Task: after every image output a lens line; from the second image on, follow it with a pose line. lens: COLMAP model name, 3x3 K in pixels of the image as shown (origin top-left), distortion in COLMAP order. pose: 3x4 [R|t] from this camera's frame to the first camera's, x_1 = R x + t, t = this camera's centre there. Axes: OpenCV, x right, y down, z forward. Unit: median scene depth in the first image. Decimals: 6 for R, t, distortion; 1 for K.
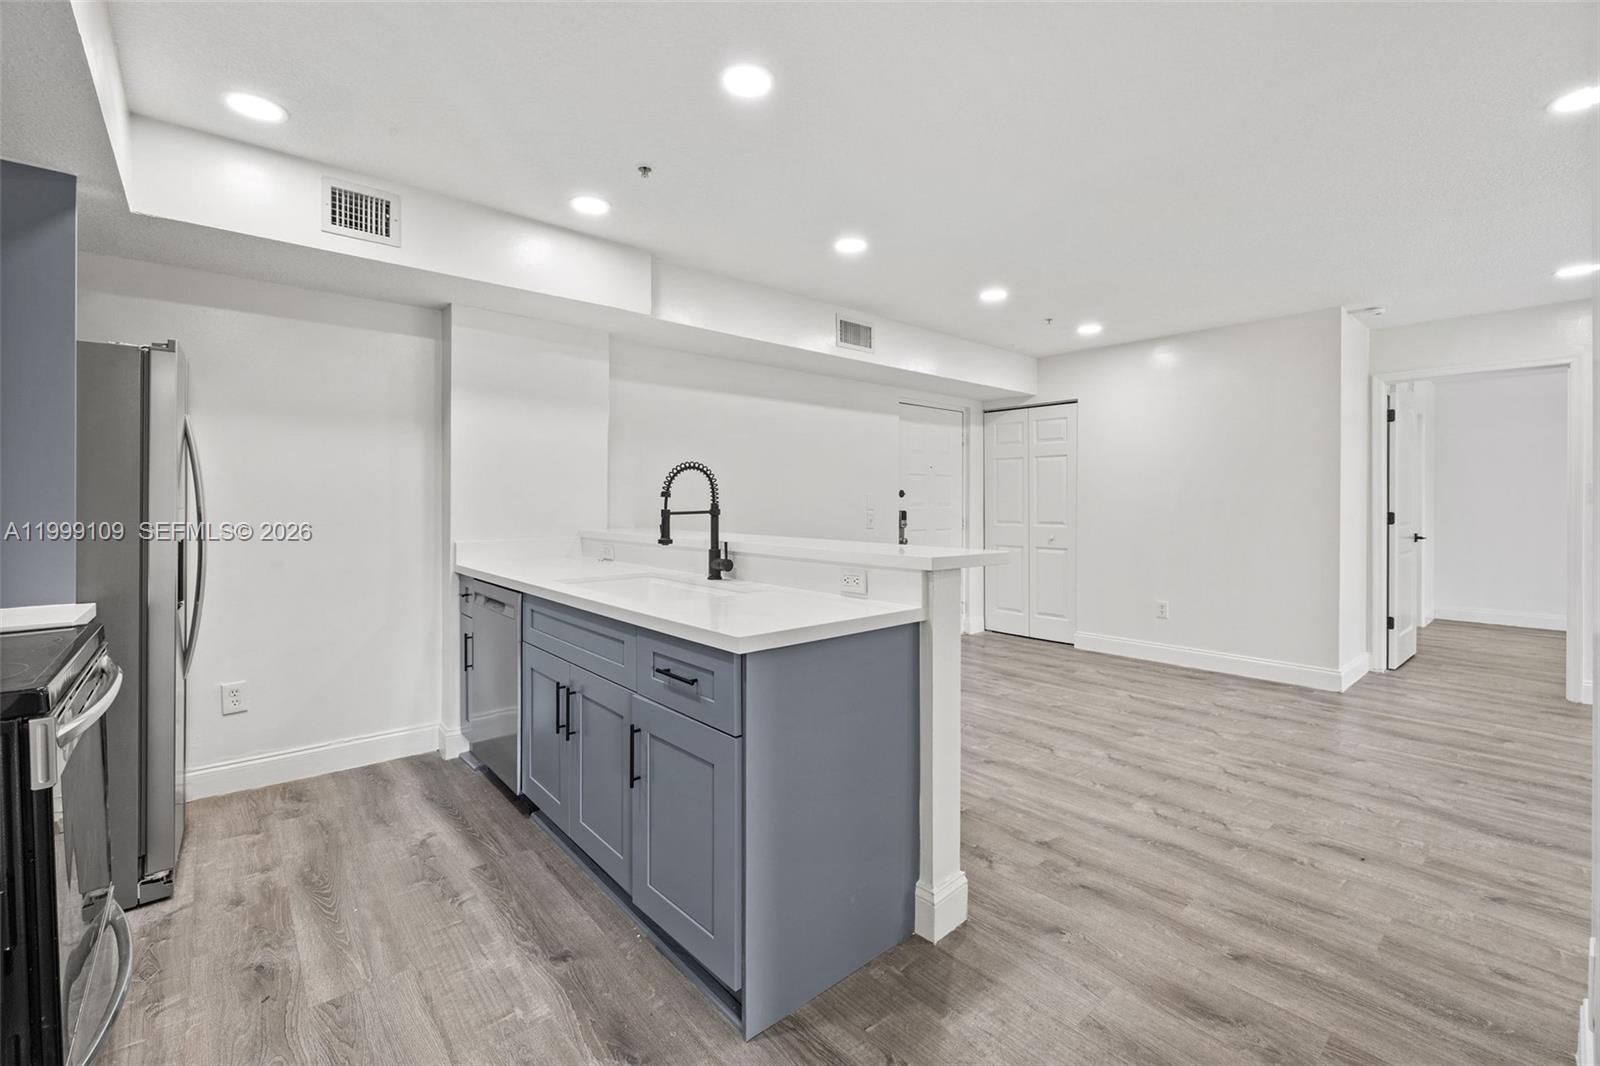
lens RADIAL K [[680.8, 0, 777.8], [0, 680.8, 498.7], [0, 0, 1]] dist [-0.001669, -0.000245]
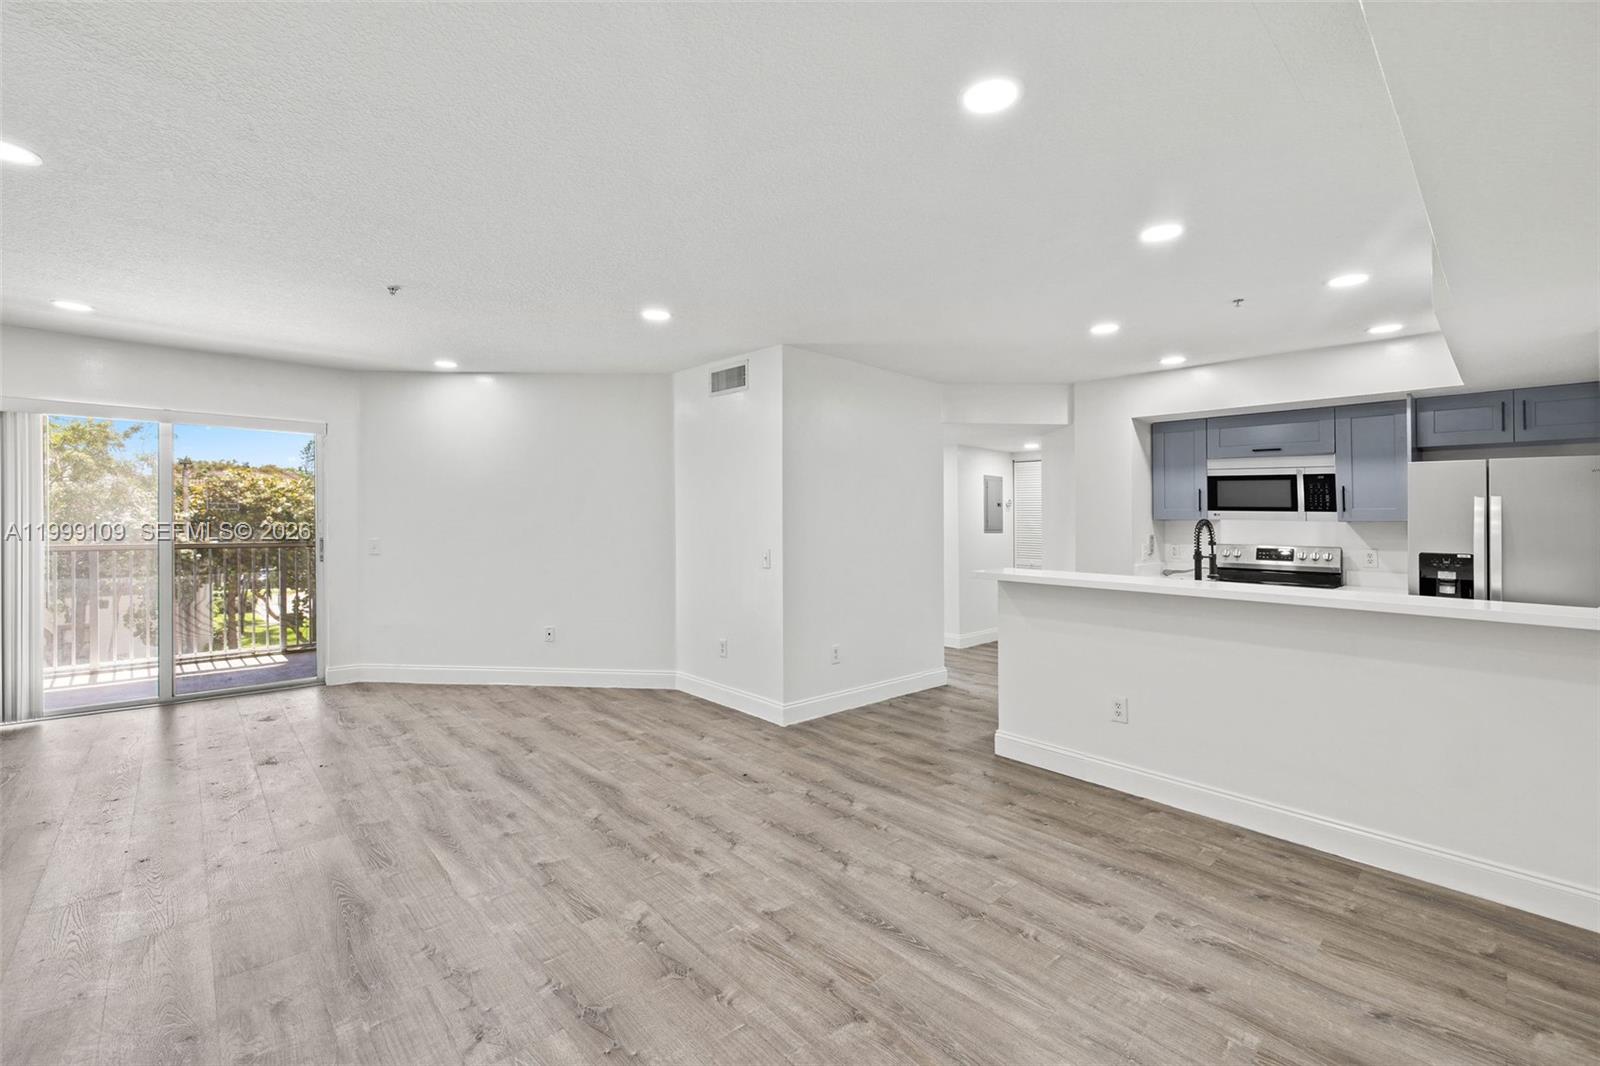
lens RADIAL K [[667.1, 0, 800.6], [0, 667.1, 518.9], [0, 0, 1]] dist [0.003080, 0.000269]
pose [[-0.998399, -0.015425, -0.054426, 0.718514], [-0.015159, 0.999871, -0.005298, -0.033250], [0.054501, -0.004464, -0.998504, 2.178428]]
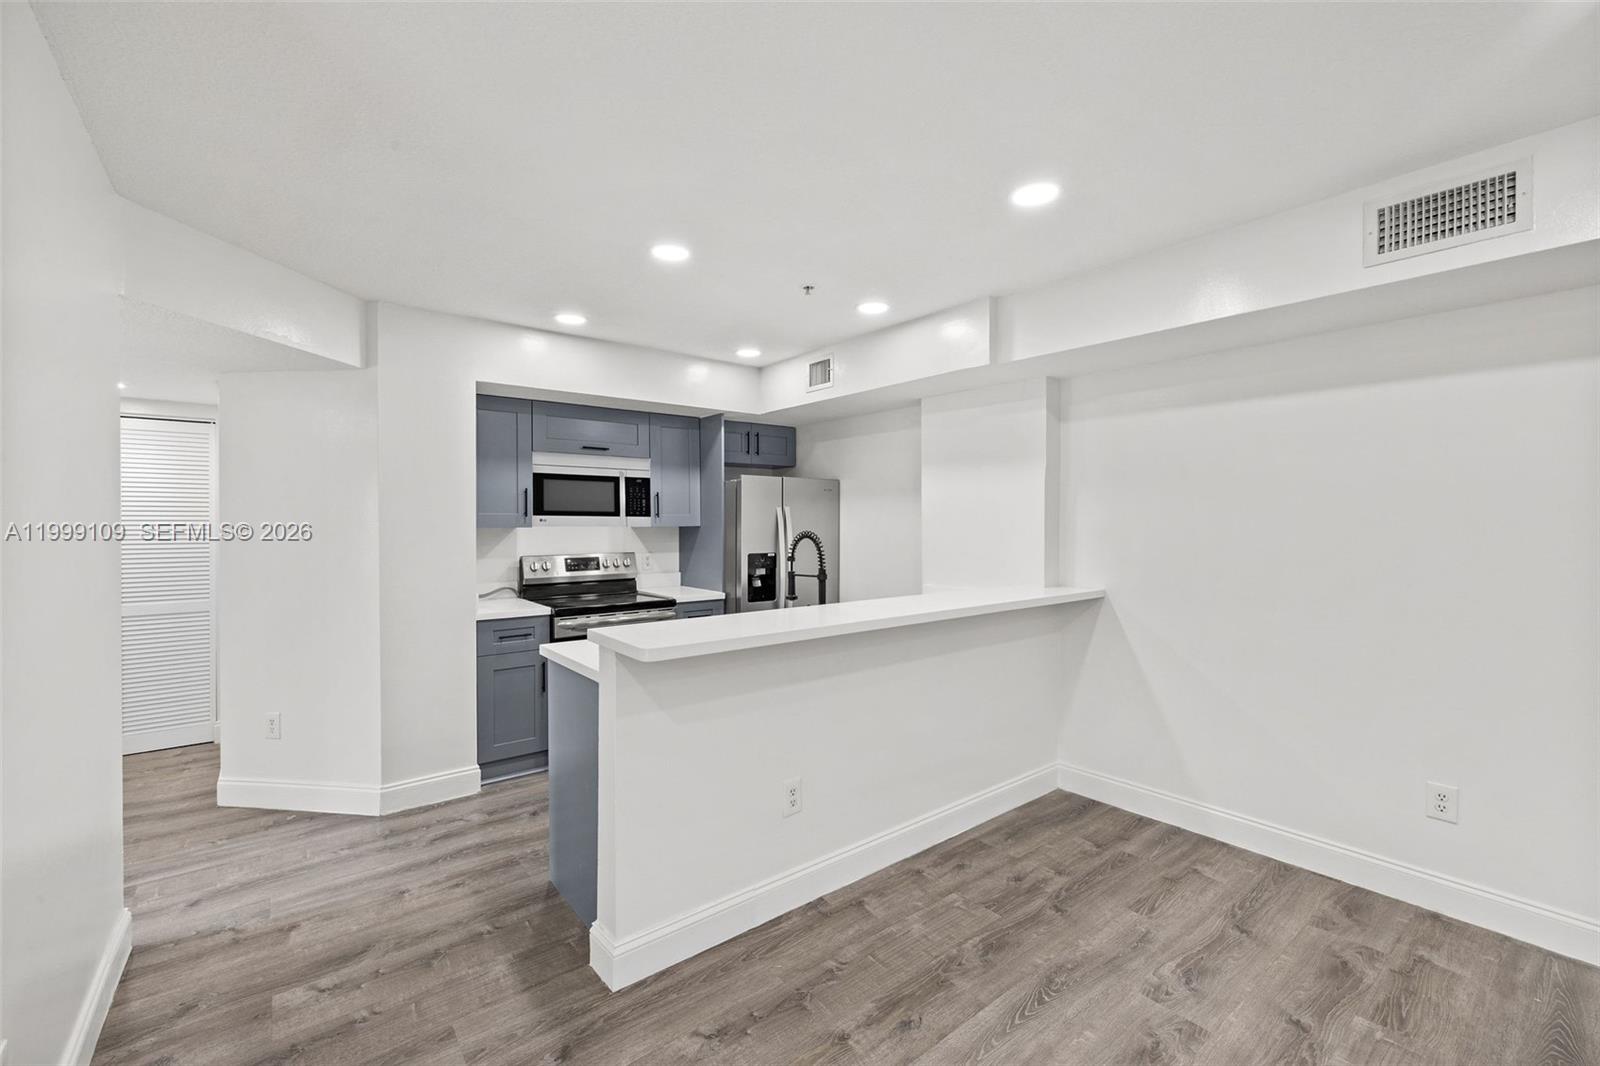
lens RADIAL K [[667.1, 0, 800.6], [0, 667.1, 518.9], [0, 0, 1]] dist [0.003080, 0.000269]
pose [[-0.027257, -0.003358, -0.999623, 0.960426], [0.005416, 0.999979, -0.003507, -0.068463], [0.999614, -0.005510, -0.027238, 0.985715]]
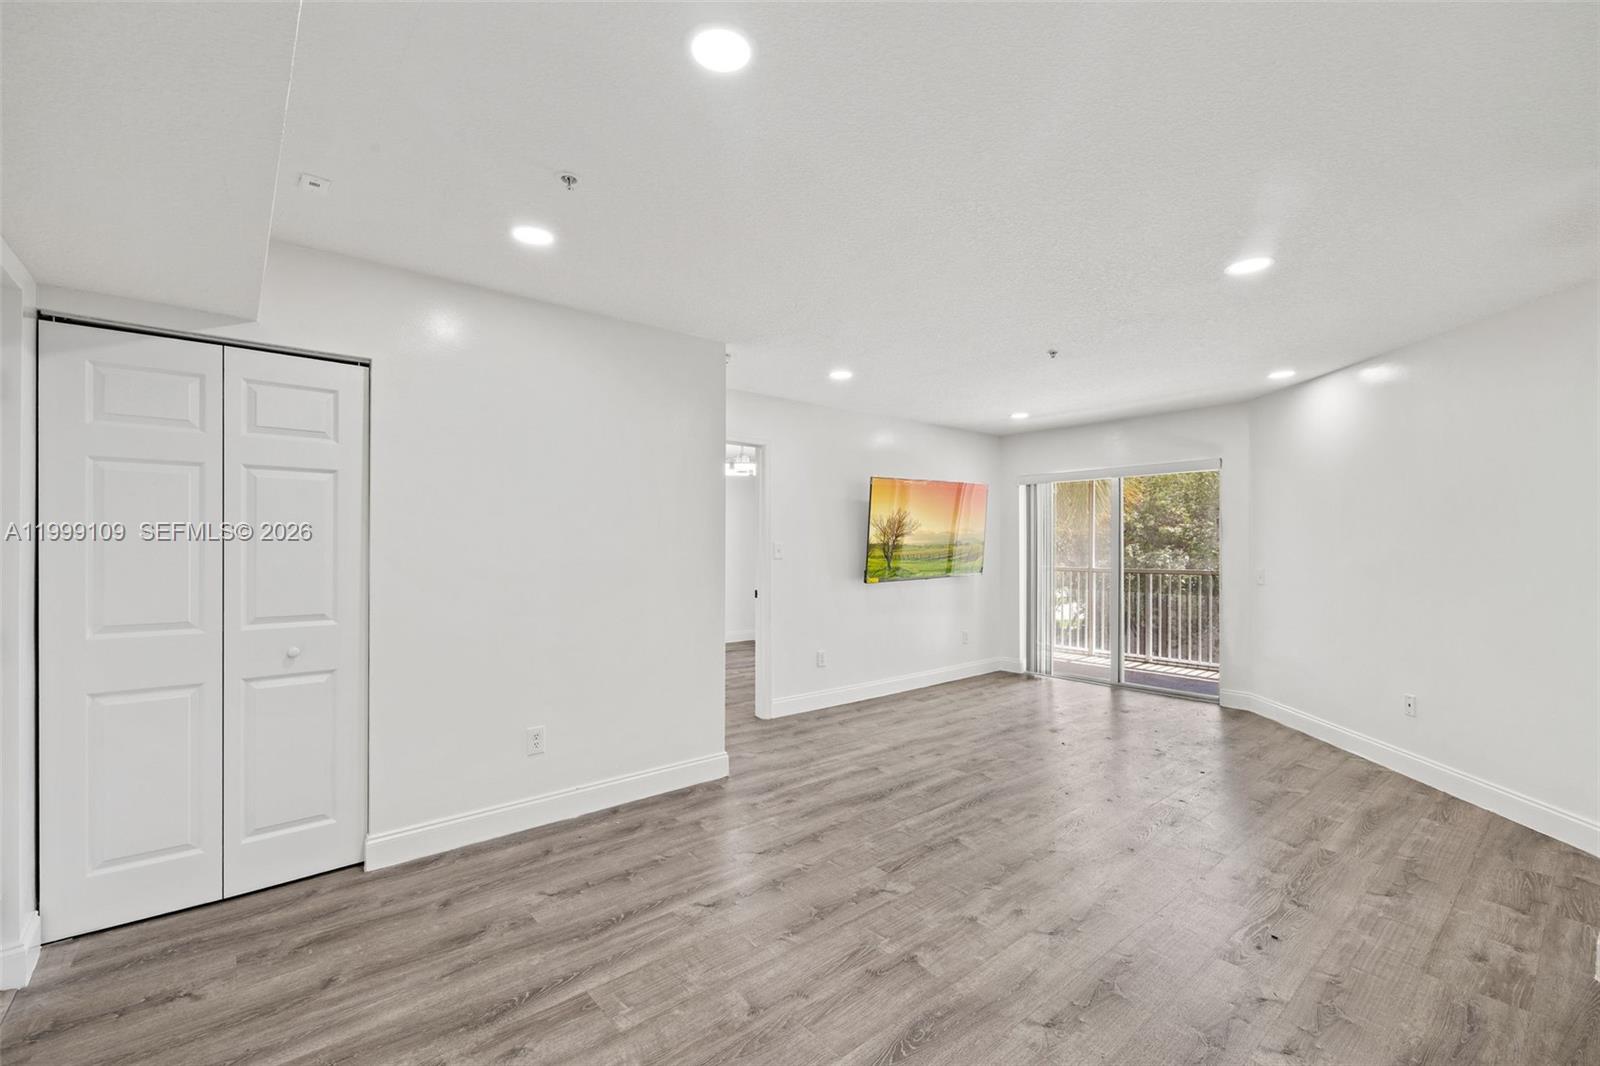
lens RADIAL K [[676.4, 0, 797.4], [0, 676.4, 540.6], [0, 0, 1]] dist [0.000042, -0.000177]
pose [[-0.003899, 0.007691, 0.999963, -0.100468], [-0.001517, 0.999969, -0.007697, -0.028494], [-0.999991, -0.001547, -0.003887, 1.471058]]
